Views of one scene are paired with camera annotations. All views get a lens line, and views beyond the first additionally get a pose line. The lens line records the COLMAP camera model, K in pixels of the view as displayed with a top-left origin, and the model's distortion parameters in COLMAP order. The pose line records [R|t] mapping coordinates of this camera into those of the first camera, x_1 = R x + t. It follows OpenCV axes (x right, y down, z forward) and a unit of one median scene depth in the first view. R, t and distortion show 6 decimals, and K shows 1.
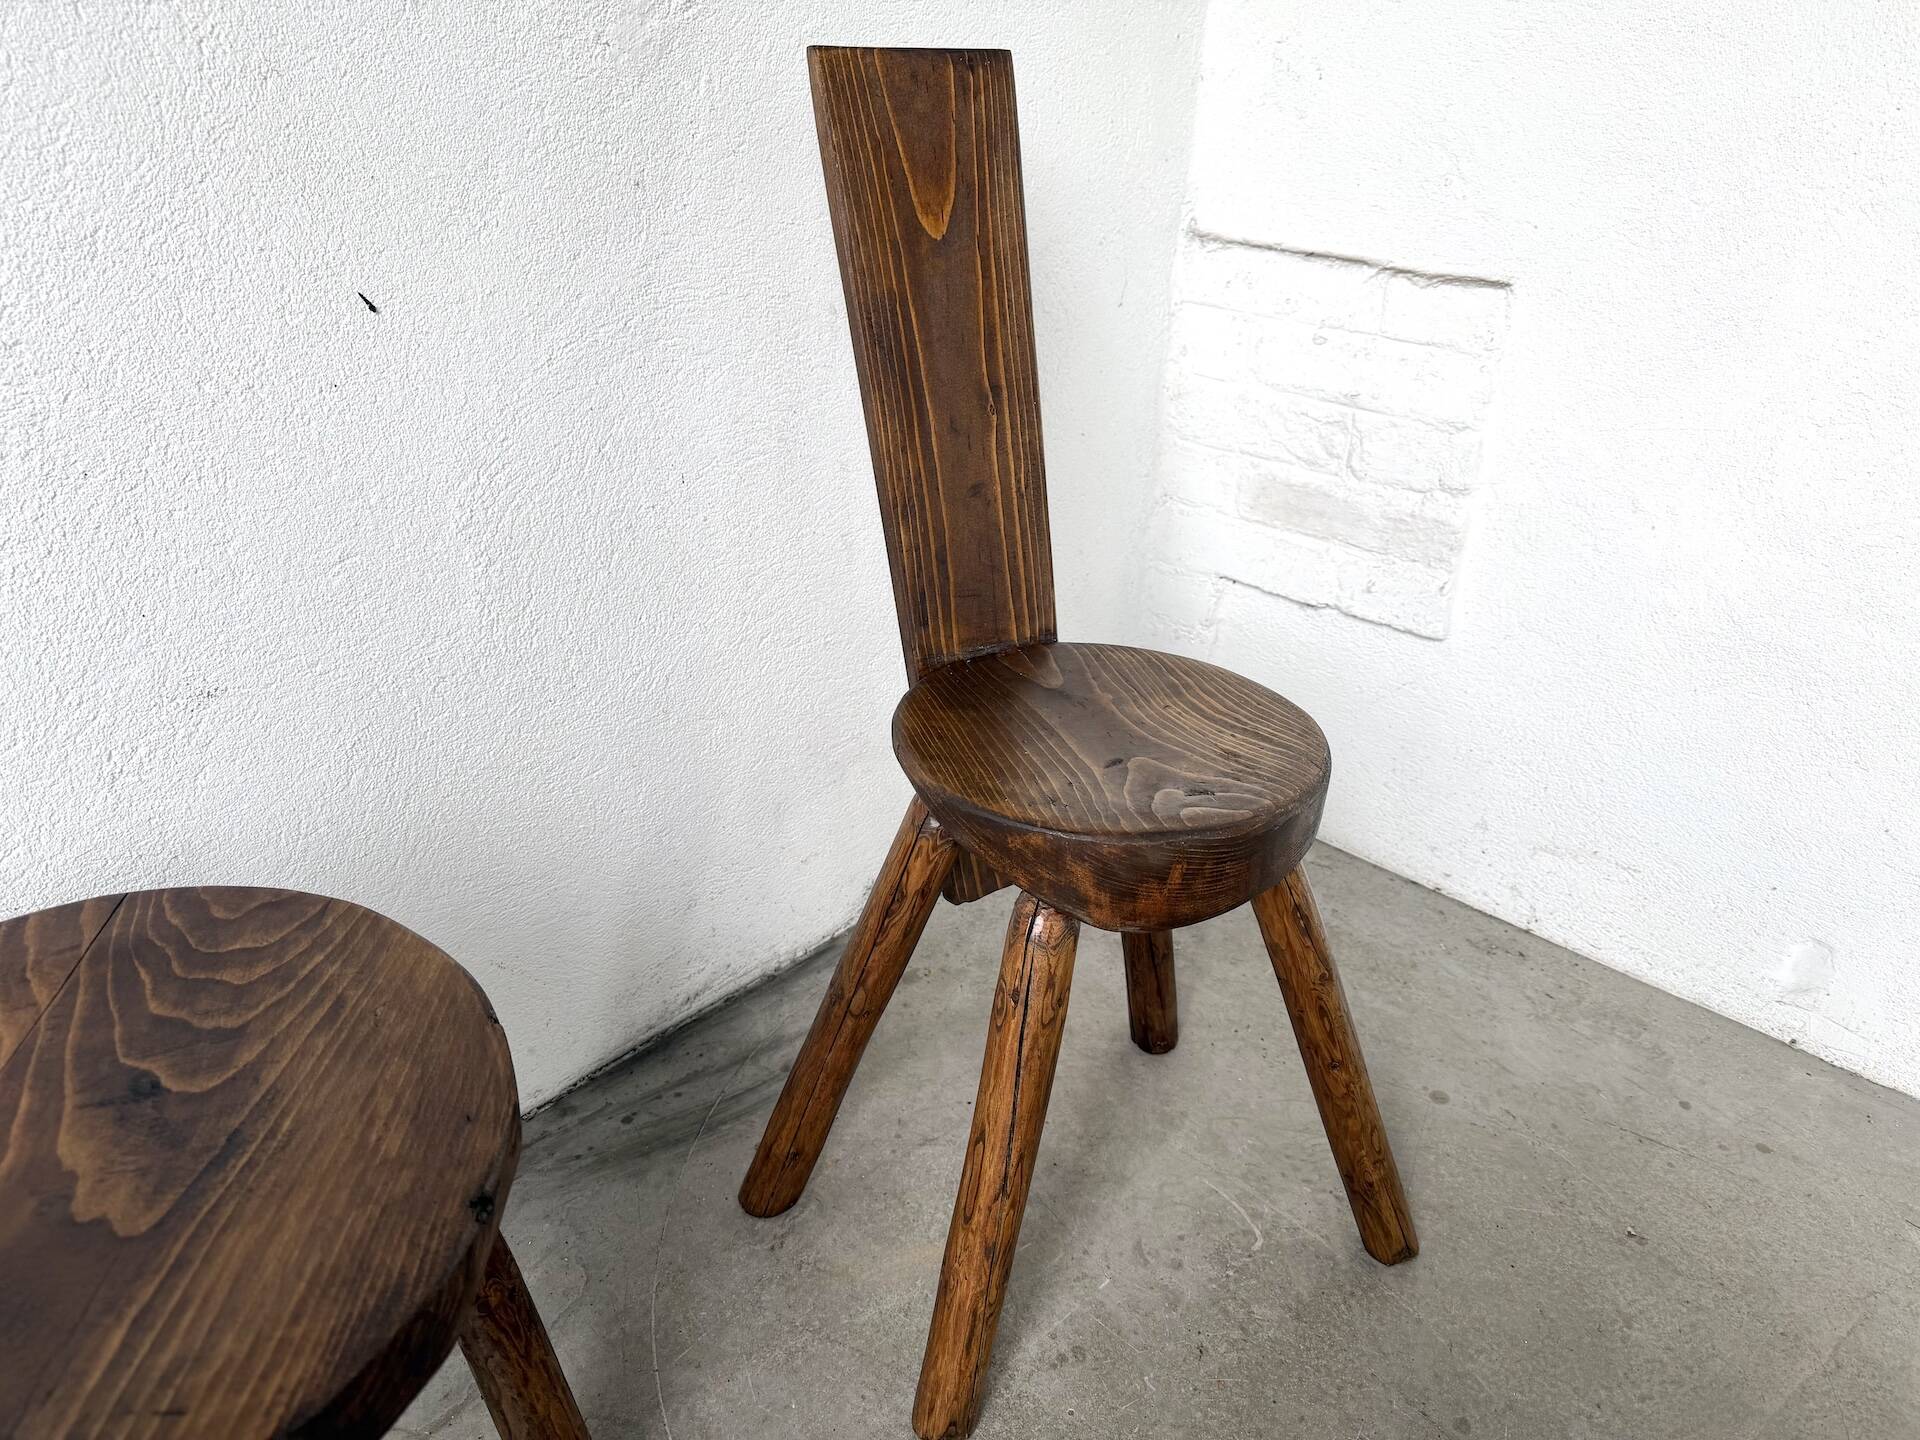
lens RADIAL K [[1364.4, 0, 958.2], [0, 1364.4, 724.0], [0, 0, 1]] dist [0.010789, -0.019093]
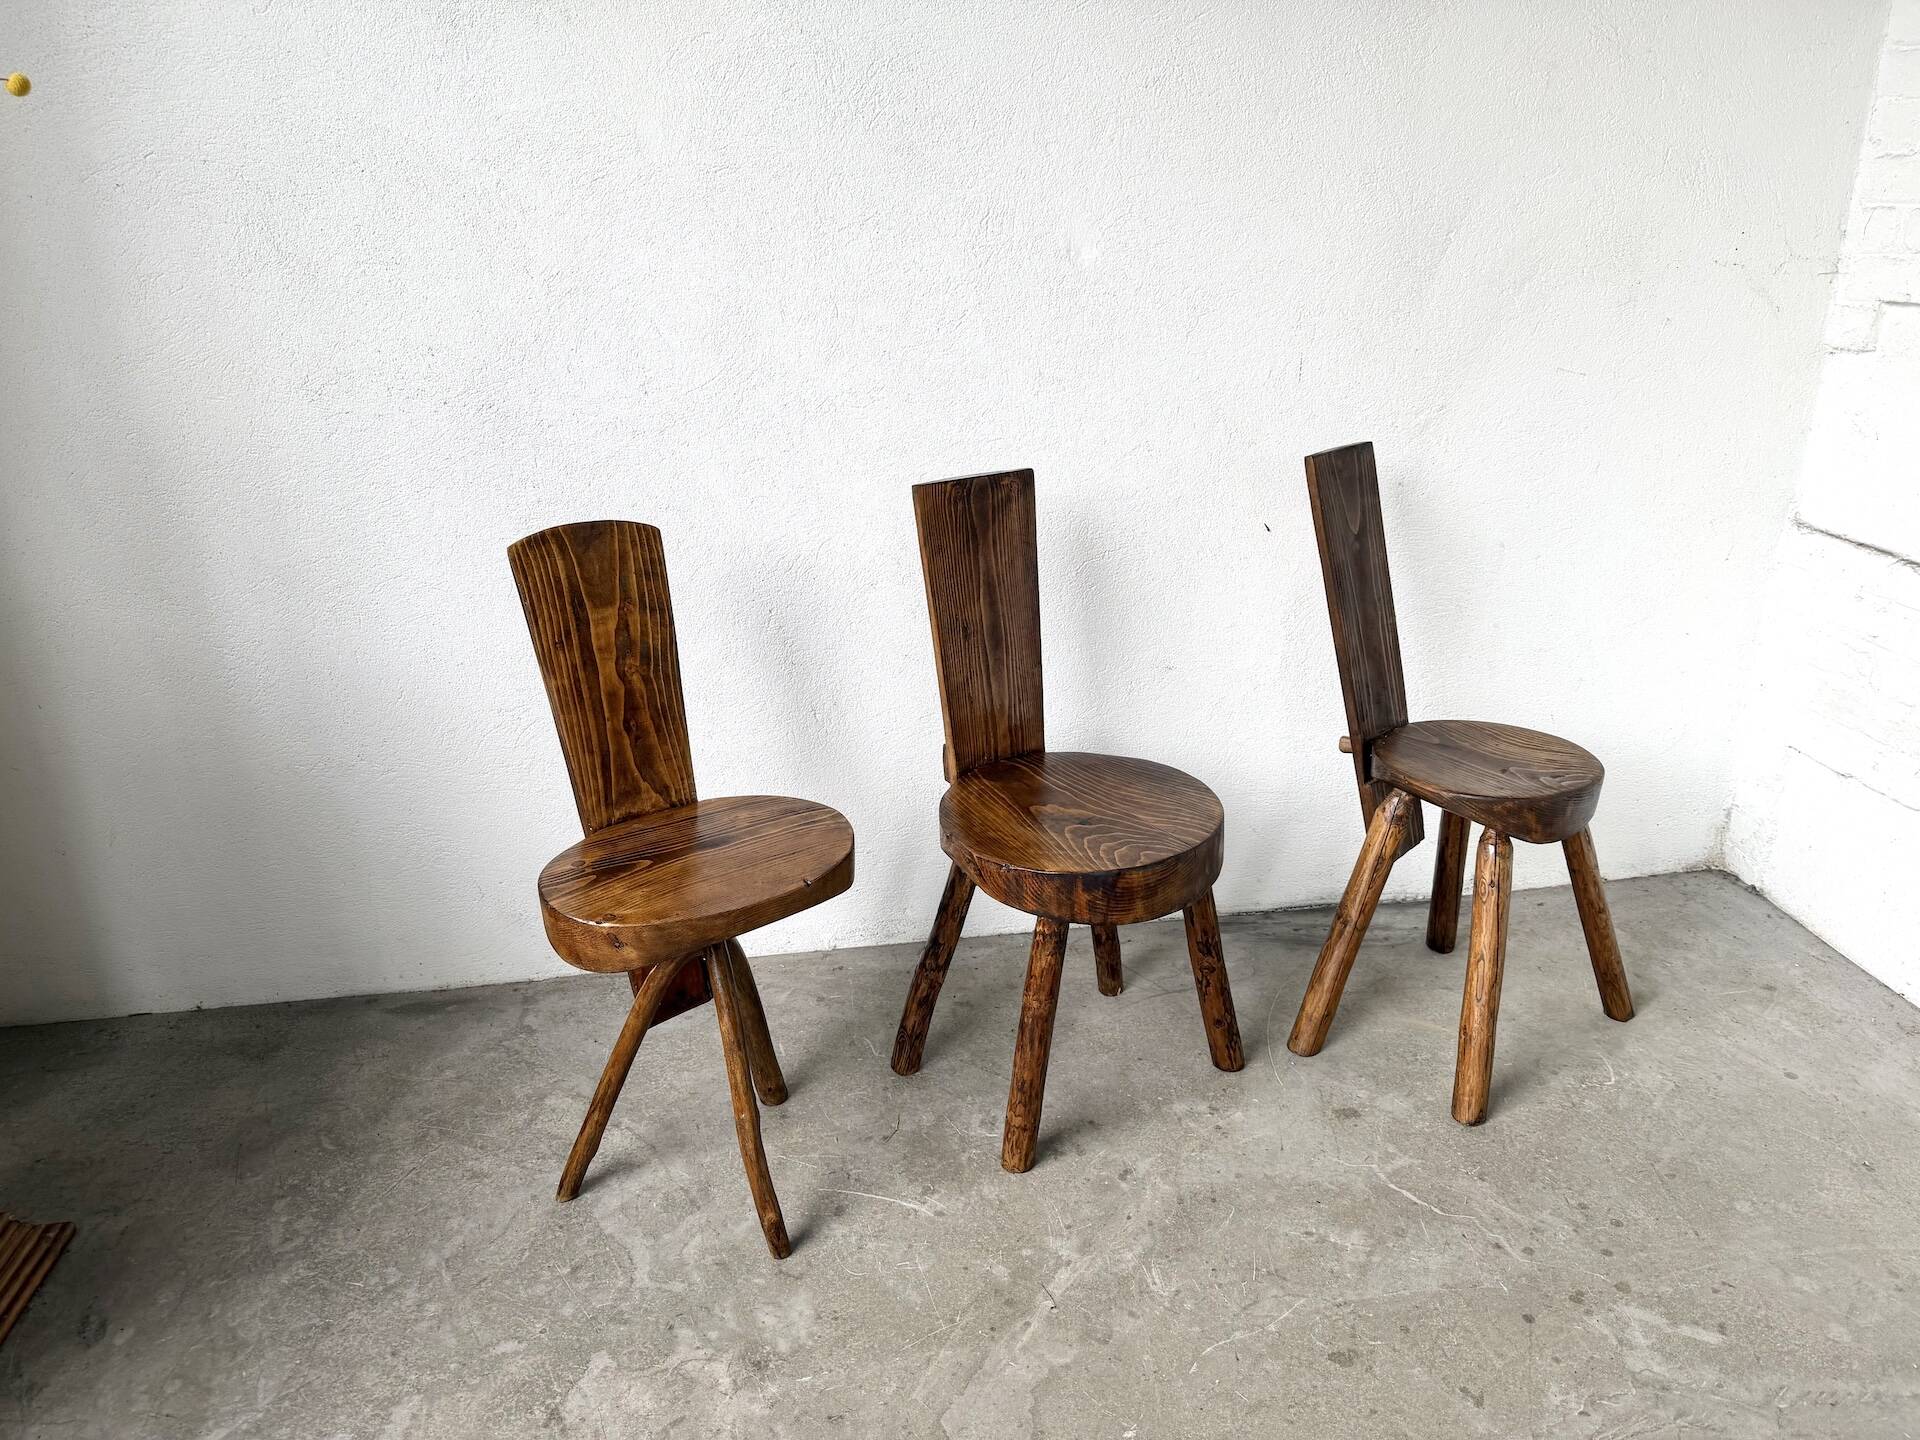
lens RADIAL K [[1357.8, 0, 949.2], [0, 1357.8, 706.1], [0, 0, 1]] dist [0.018801, -0.020181]
pose [[0.778810, 0.187597, -0.598550, 0.551196], [-0.260589, 0.964752, -0.036697, 0.210057], [0.570568, 0.184555, 0.800244, -1.050488]]
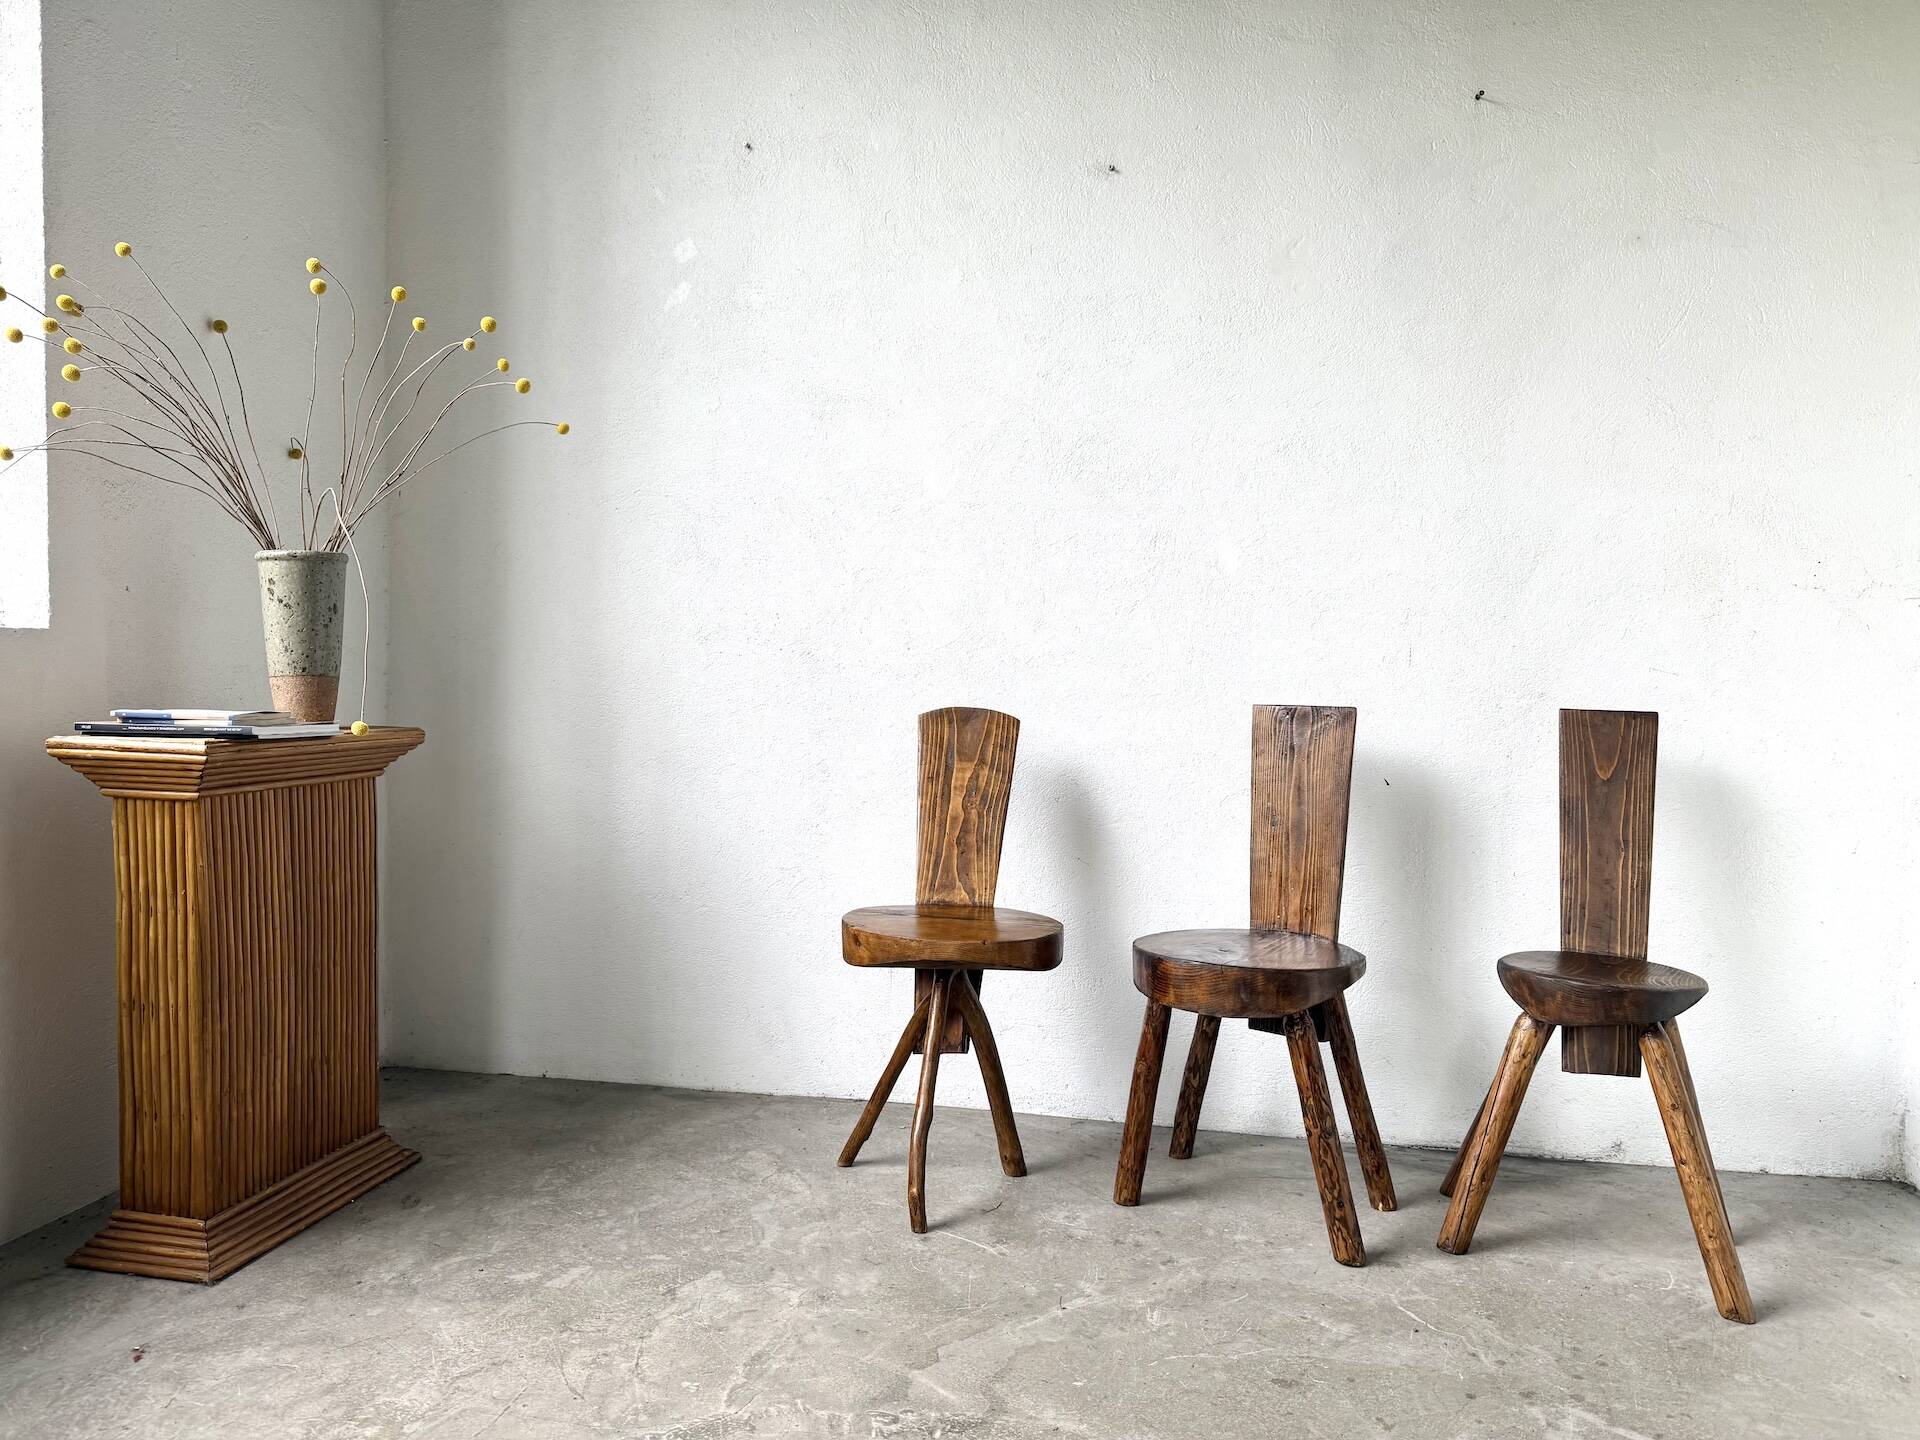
lens RADIAL K [[1344.6, 0, 951.2], [0, 1344.6, 721.9], [0, 0, 1]] dist [0.084260, -0.123336]
pose [[0.530727, 0.015571, -0.847400, 1.330635], [-0.403053, 0.884175, -0.236186, 0.559248], [0.745572, 0.466897, 0.475531, -1.004076]]
